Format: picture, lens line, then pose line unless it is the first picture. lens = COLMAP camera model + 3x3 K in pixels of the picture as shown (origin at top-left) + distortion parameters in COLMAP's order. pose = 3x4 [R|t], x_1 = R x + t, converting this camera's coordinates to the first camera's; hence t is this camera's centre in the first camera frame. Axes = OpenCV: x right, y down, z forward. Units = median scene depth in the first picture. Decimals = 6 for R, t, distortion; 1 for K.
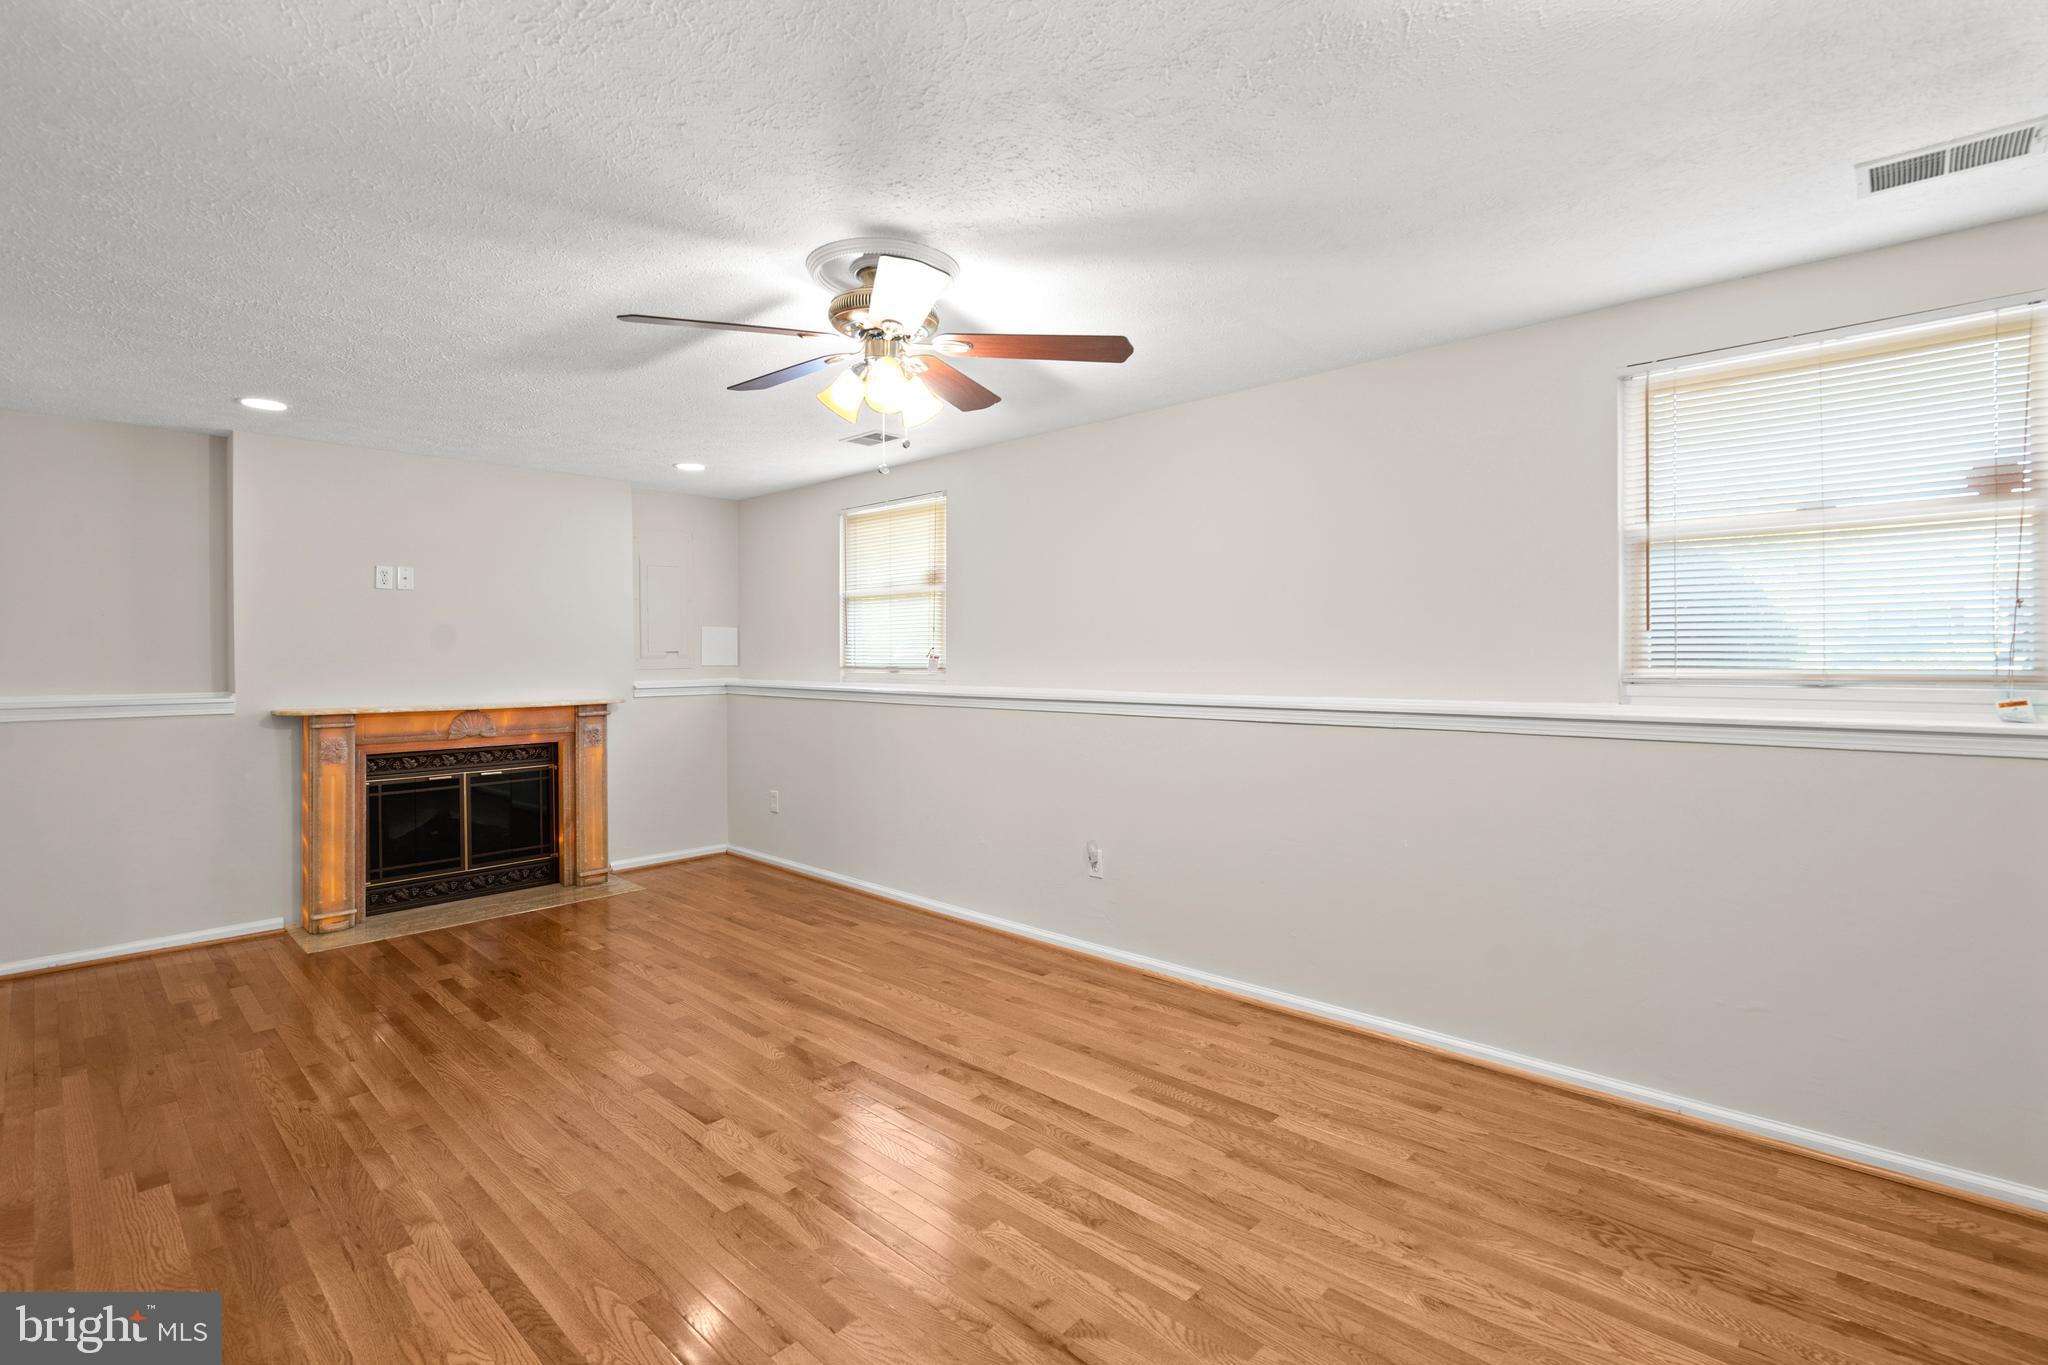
lens RADIAL K [[921.1, 0, 1043.4], [0, 921.1, 663.5], [0, 0, 1]] dist [-0.008777, 0.003604]
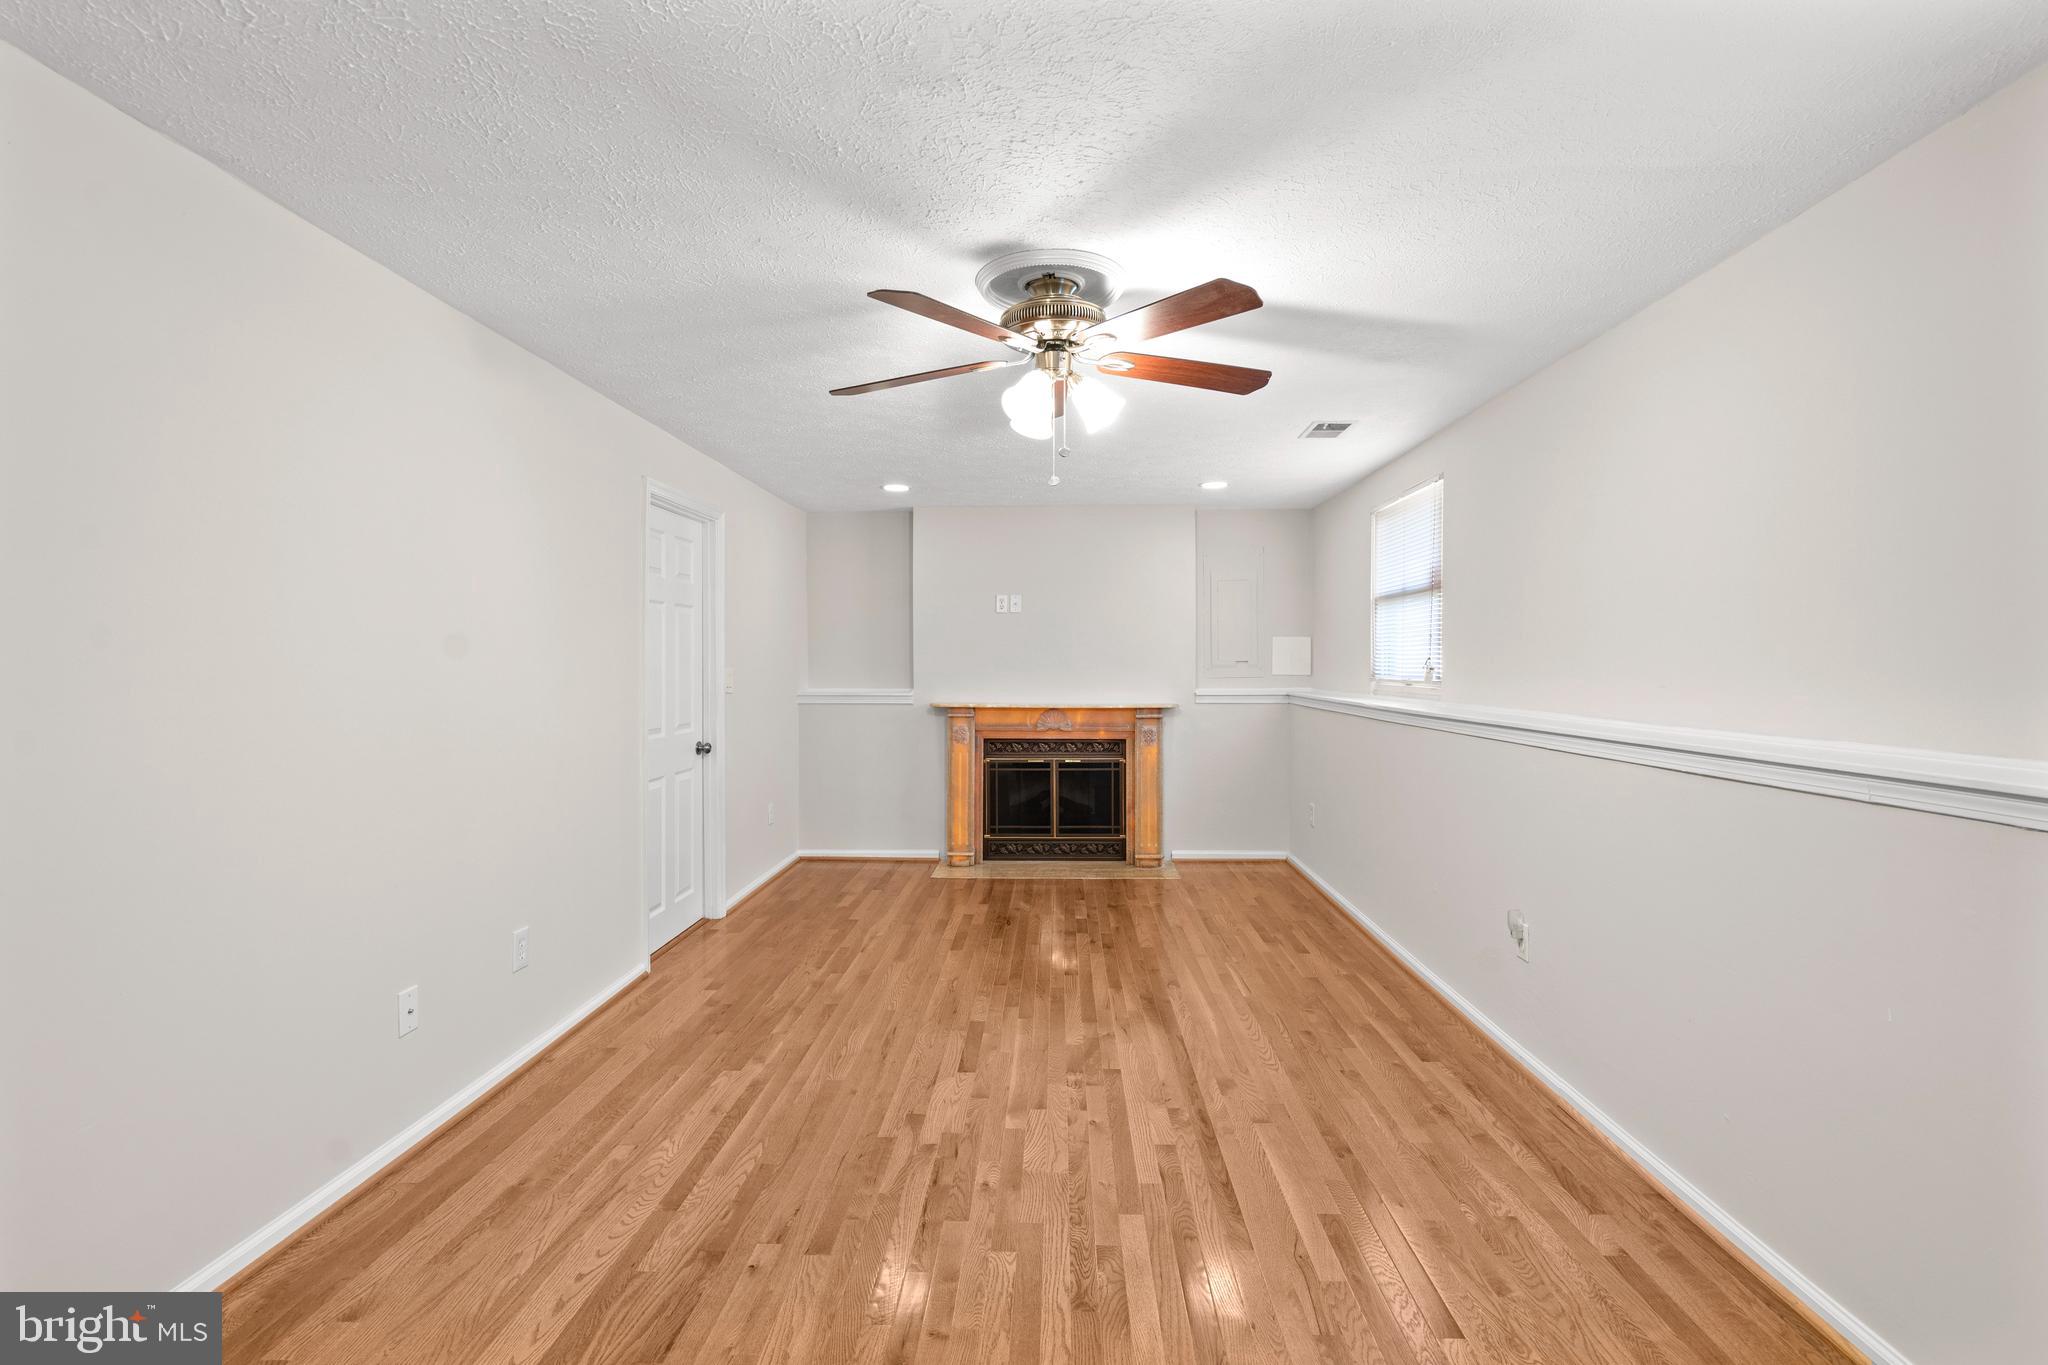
lens RADIAL K [[921.1, 0, 1041.9], [0, 921.1, 684.1], [0, 0, 1]] dist [-0.008777, 0.003604]
pose [[0.663752, 0.019812, -0.747690, 0.352266], [-0.010439, 0.999797, 0.017225, -0.003797], [0.747880, -0.003628, 0.663824, 0.198390]]
